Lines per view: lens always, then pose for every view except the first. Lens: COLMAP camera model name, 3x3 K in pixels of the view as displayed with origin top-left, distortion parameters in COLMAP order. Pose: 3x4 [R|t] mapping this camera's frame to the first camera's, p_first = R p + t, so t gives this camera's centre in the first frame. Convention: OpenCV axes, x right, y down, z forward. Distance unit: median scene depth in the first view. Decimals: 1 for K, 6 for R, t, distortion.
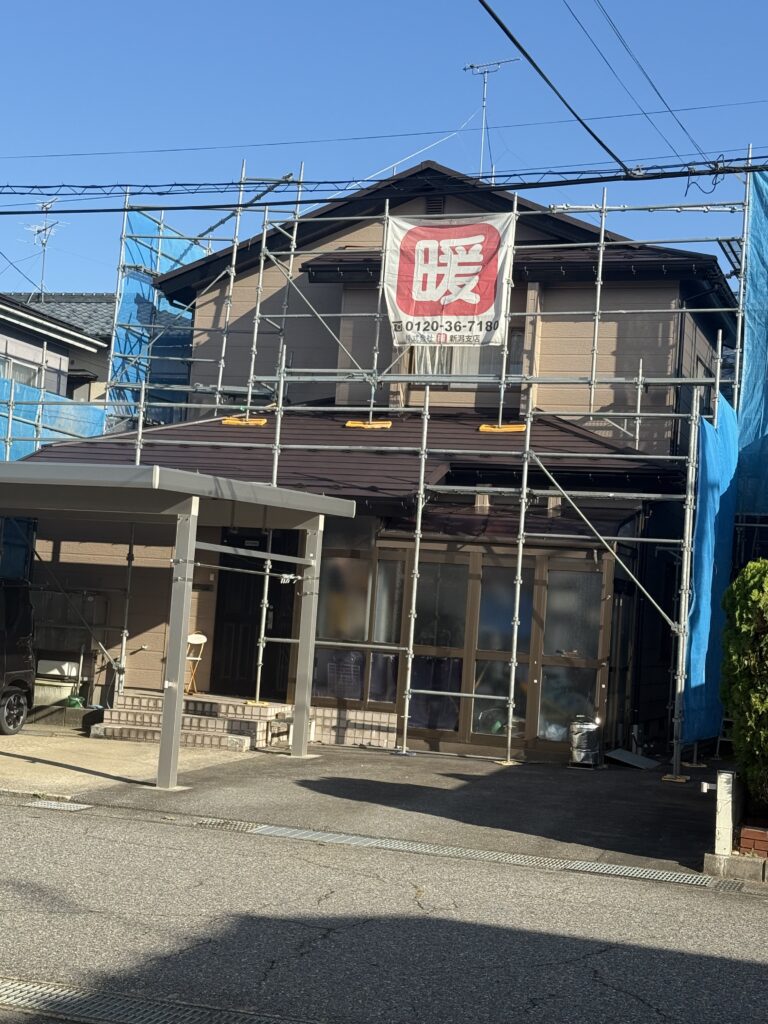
lens RADIAL K [[1613.5, 0, 384.0], [0, 1613.5, 512.0], [0, 0, 1]] dist [0.001004, -0.056950]
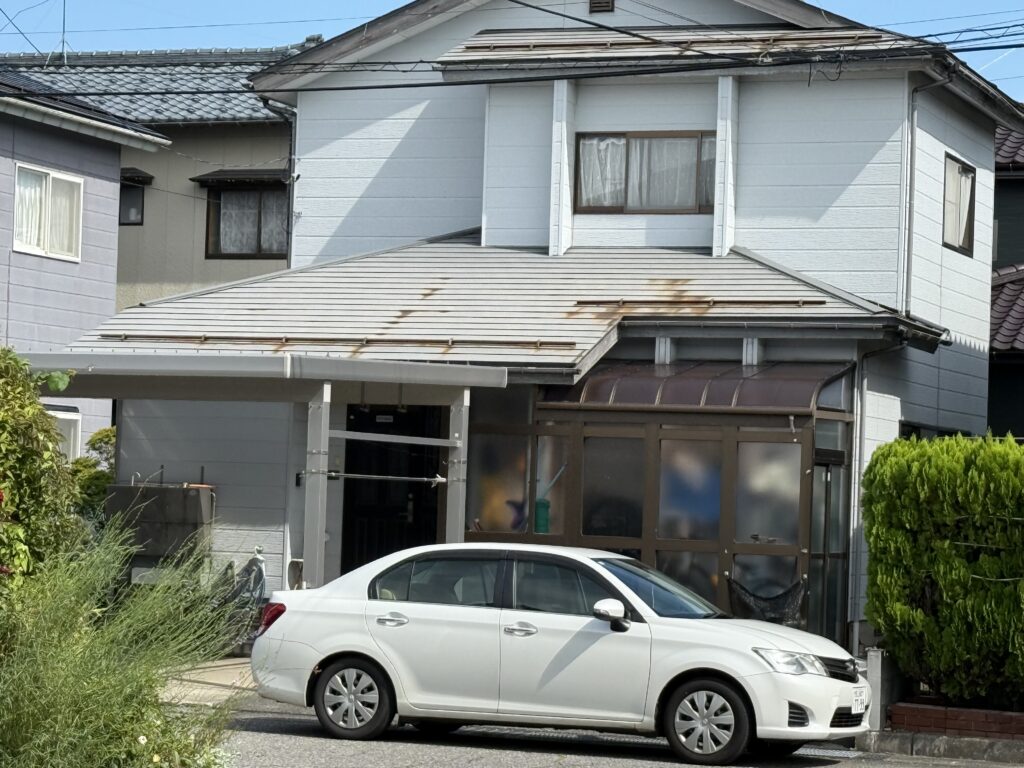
lens RADIAL K [[2884.8, 0, 512.0], [0, 2884.8, 384.0], [0, 0, 1]] dist [-0.168289, -0.909131]
pose [[0.999000, -0.033567, -0.029534, 0.029009], [0.034286, 0.999119, 0.024193, -0.034552], [0.028696, -0.025181, 0.999271, -0.503812]]
